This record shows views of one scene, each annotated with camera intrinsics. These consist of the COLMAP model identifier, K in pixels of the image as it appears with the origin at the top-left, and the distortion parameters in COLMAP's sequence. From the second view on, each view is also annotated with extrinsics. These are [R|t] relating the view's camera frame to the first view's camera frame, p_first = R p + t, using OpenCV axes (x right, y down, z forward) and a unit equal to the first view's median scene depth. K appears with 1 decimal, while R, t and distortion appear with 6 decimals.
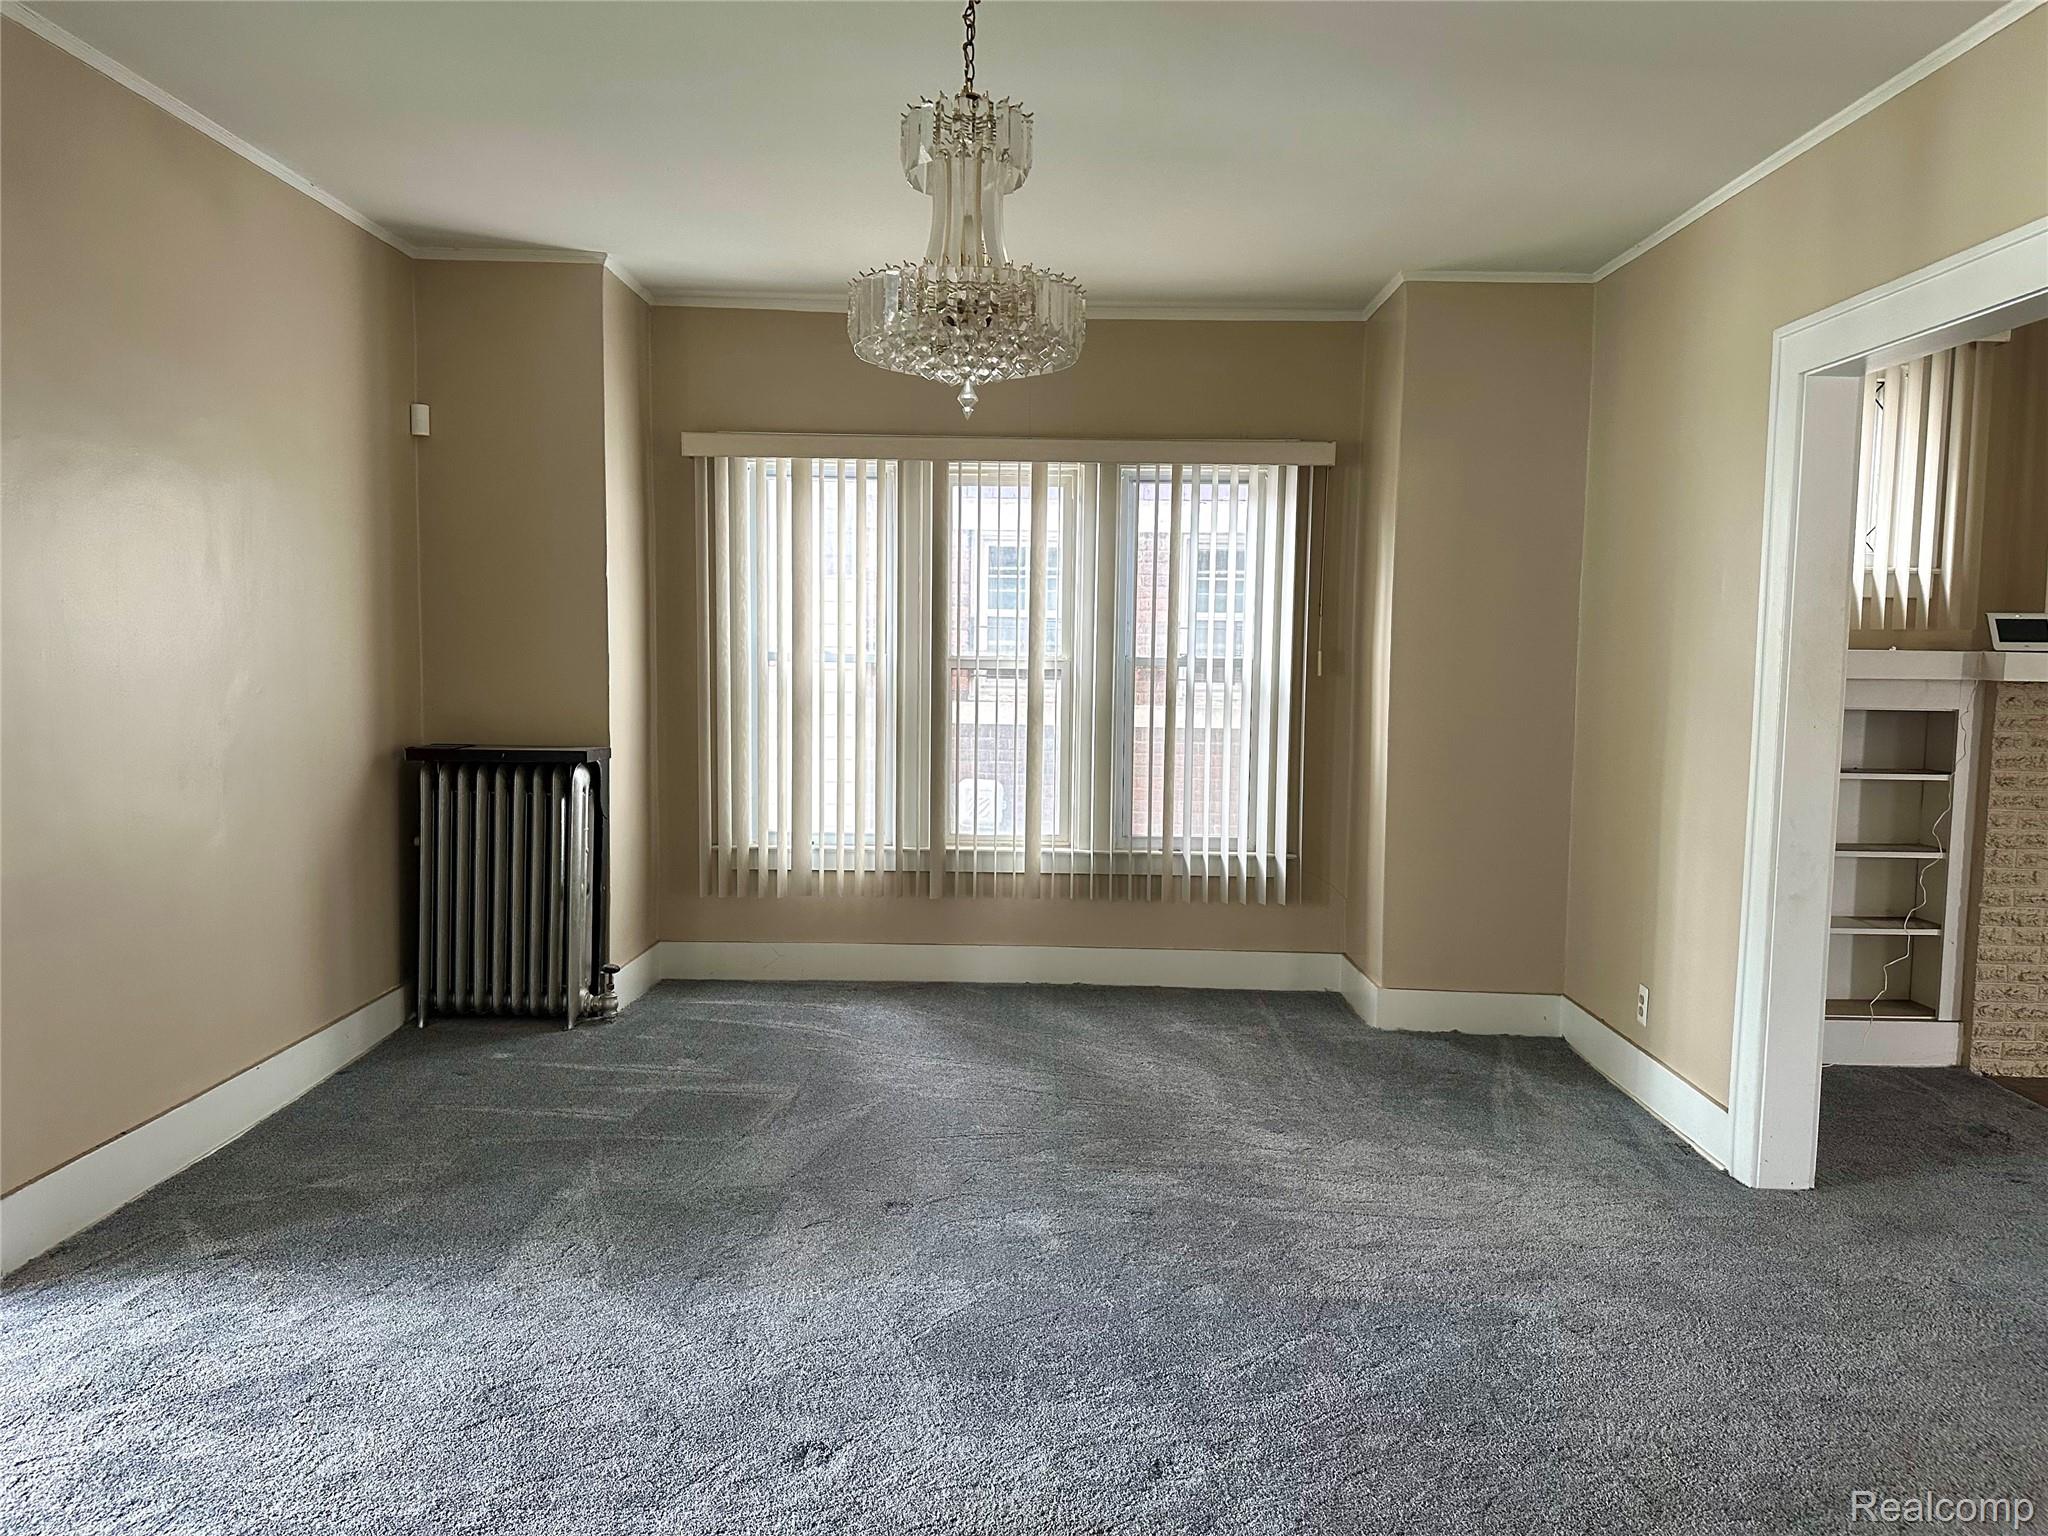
lens RADIAL K [[1442.5, 0, 1042.2], [0, 1442.5, 756.7], [0, 0, 1]] dist [0.035122, -0.041481]
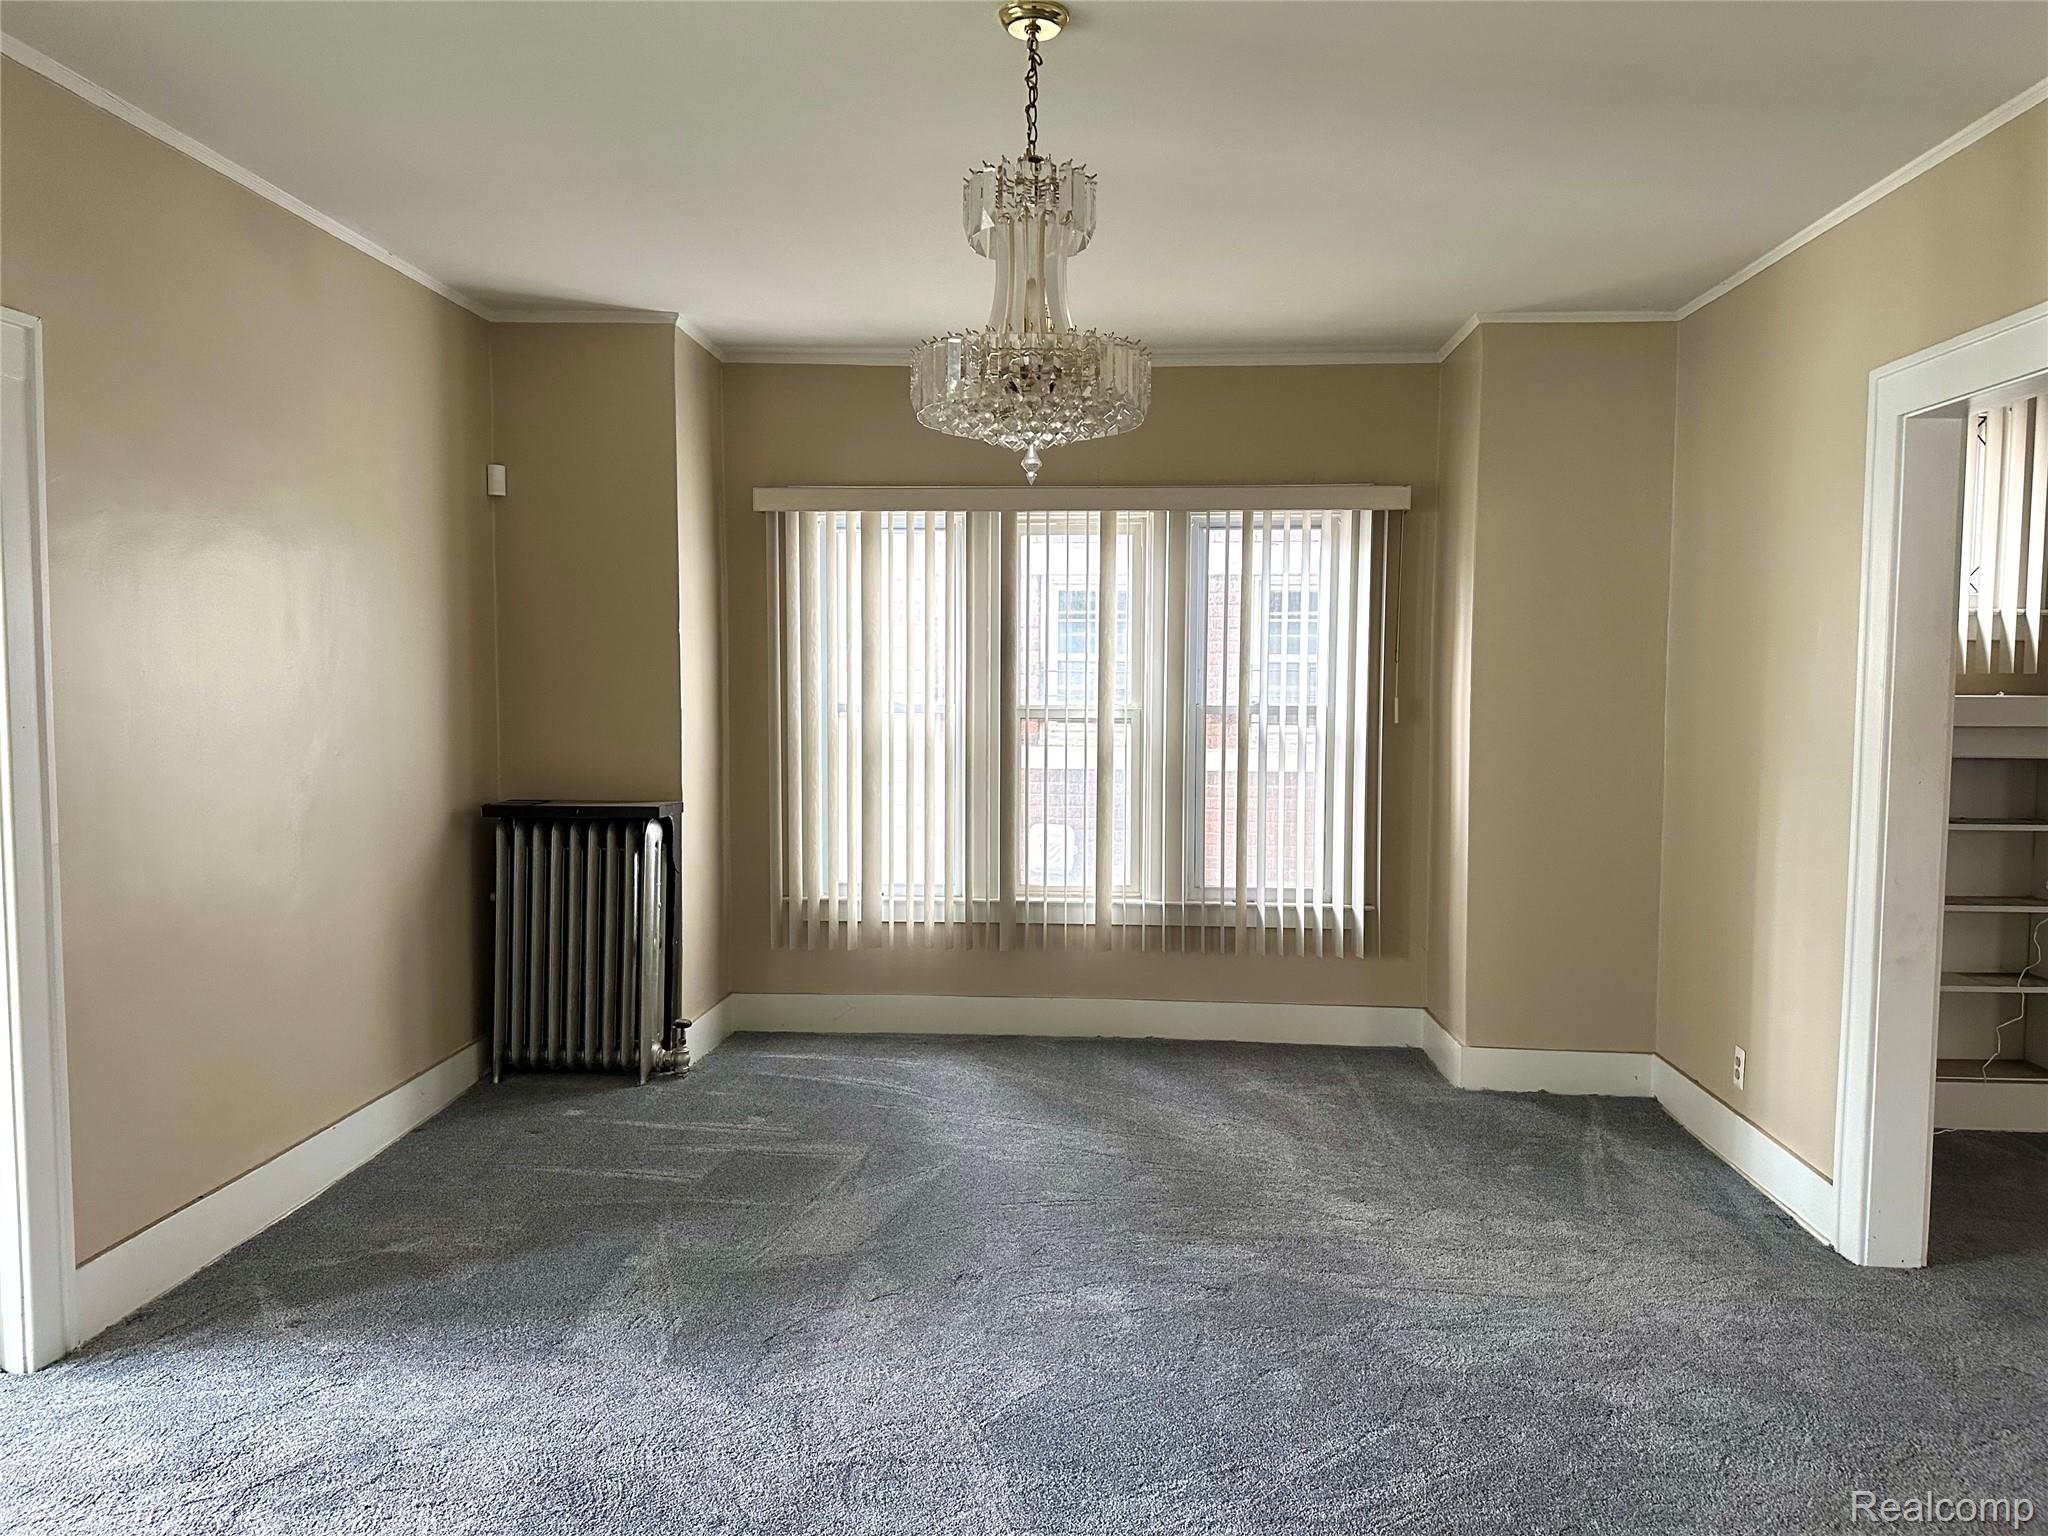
lens RADIAL K [[1442.5, 0, 1044.7], [0, 1442.5, 765.6], [0, 0, 1]] dist [0.035122, -0.041481]
pose [[0.998771, -0.006125, -0.049187, 0.002661], [0.005258, 0.999829, -0.017742, -0.014733], [0.049287, 0.017461, 0.998632, 0.013071]]
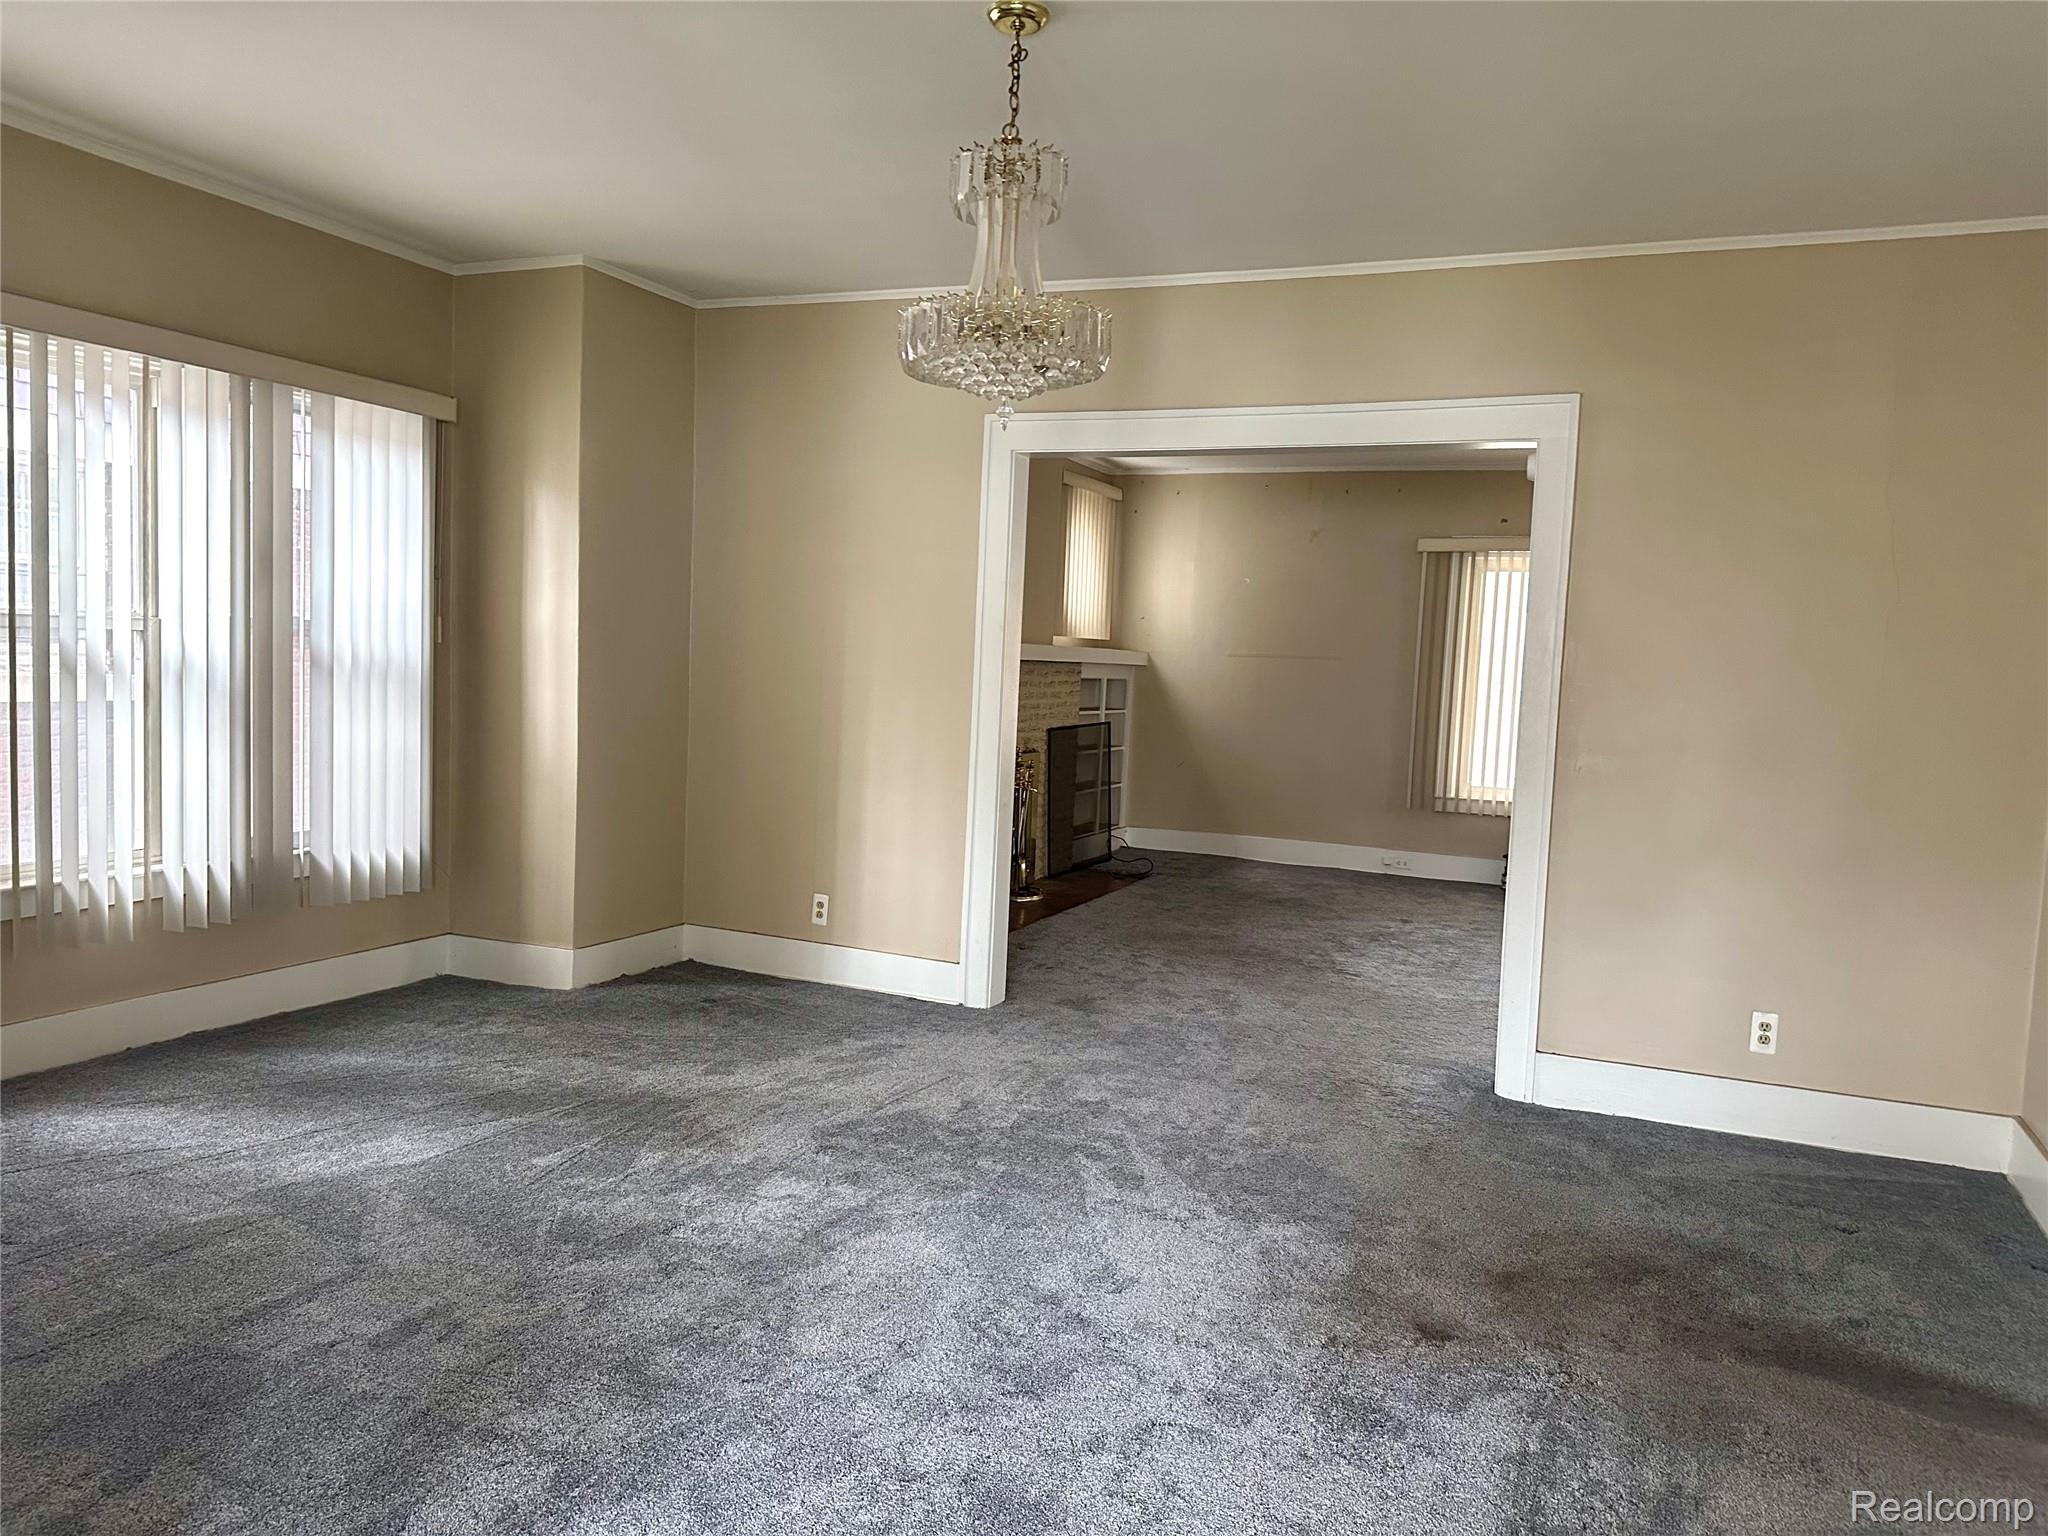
lens RADIAL K [[1442.5, 0, 1037.4], [0, 1442.5, 768.6], [0, 0, 1]] dist [0.035122, -0.041481]
pose [[0.361999, -0.076651, 0.929022, -0.697091], [0.035911, 0.997020, 0.068269, -0.032214], [-0.931487, 0.008649, 0.363673, 0.366633]]
